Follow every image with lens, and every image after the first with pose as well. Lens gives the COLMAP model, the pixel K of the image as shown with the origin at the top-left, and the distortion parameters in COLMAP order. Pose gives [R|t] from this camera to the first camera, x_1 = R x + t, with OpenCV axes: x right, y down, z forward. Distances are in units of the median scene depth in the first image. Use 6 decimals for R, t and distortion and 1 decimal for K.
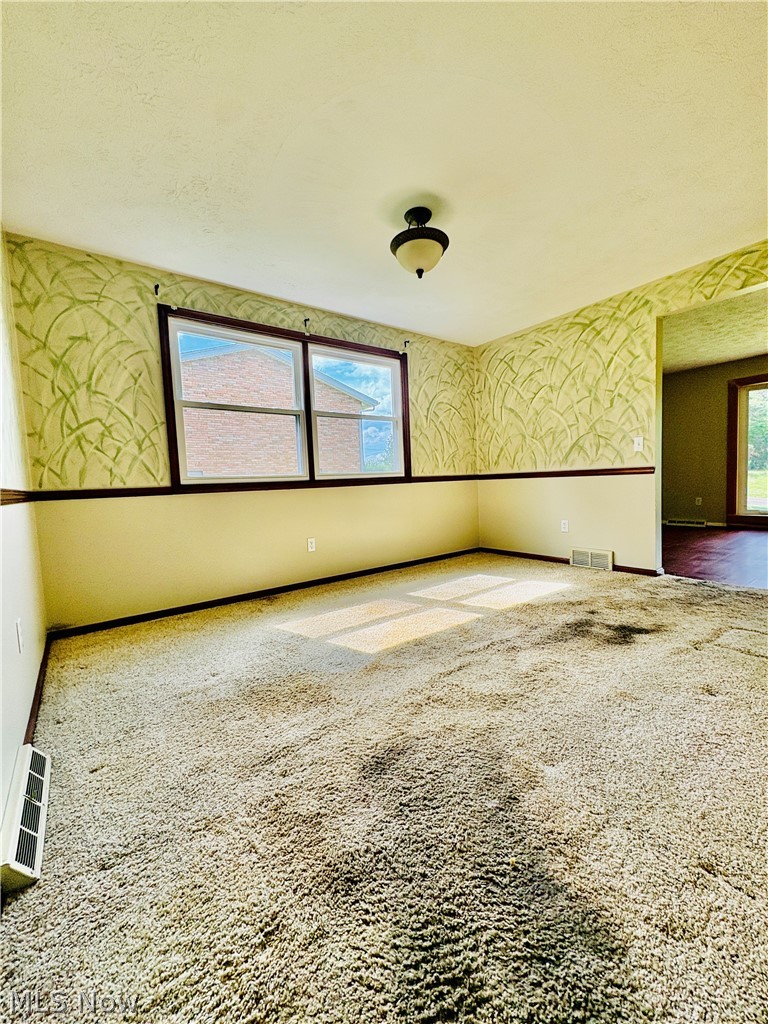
lens RADIAL K [[407.6, 0, 385.6], [0, 407.6, 511.6], [0, 0, 1]] dist [-0.000766, 0.000255]
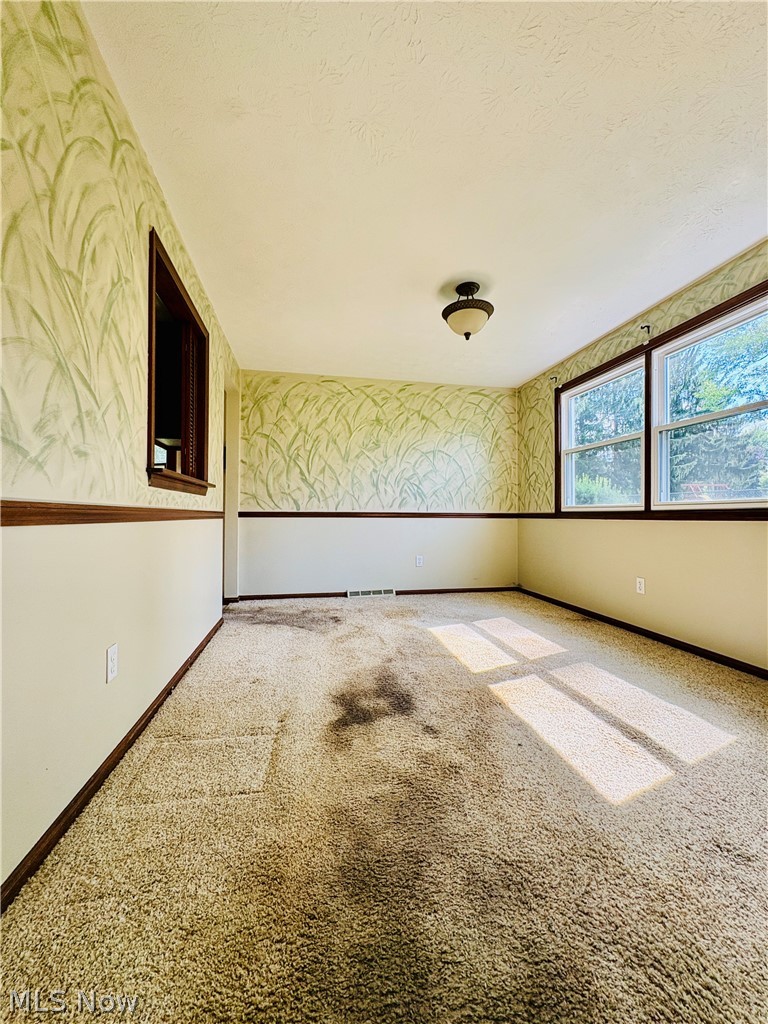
lens RADIAL K [[407.6, 0, 385.6], [0, 407.6, 511.6], [0, 0, 1]] dist [-0.000766, 0.000255]
pose [[-0.436680, 0.031292, -0.899072, 1.059285], [-0.049963, 0.997009, 0.058968, -0.126548], [0.898228, 0.070671, -0.433811, 1.139157]]
